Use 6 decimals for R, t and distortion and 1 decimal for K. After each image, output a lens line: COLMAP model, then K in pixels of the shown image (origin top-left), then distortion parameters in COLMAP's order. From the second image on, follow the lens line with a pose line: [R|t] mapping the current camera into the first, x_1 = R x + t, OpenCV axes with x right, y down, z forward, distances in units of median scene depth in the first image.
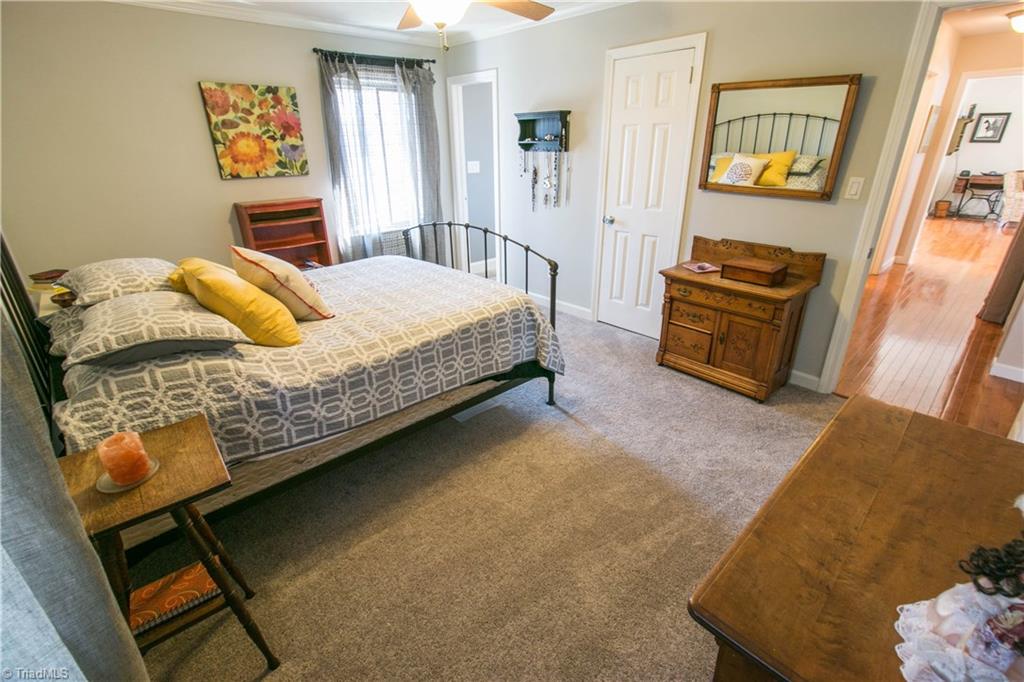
lens RADIAL K [[471.1, 0, 510.5], [0, 471.1, 340.4], [0, 0, 1]] dist [0.001508, 0.000328]
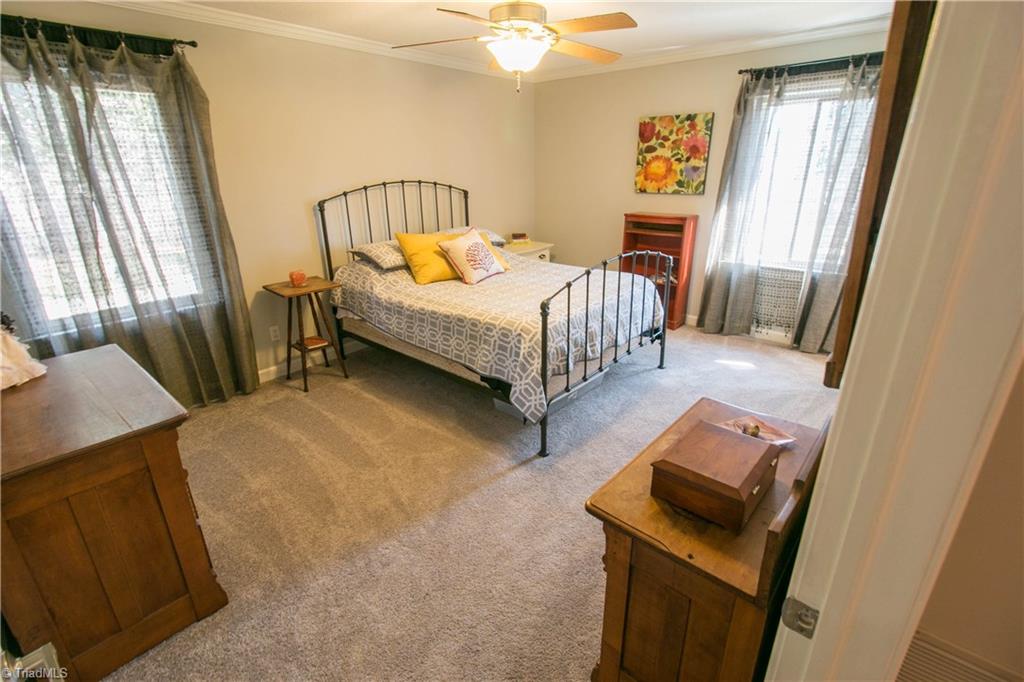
lens RADIAL K [[471.1, 0, 512.2], [0, 471.1, 338.5], [0, 0, 1]] dist [0.001508, 0.000328]
pose [[0.101733, 0.354871, -0.929364, 0.672387], [-0.378857, 0.877633, 0.293646, -0.243588], [0.919846, 0.322223, 0.223730, 0.538190]]
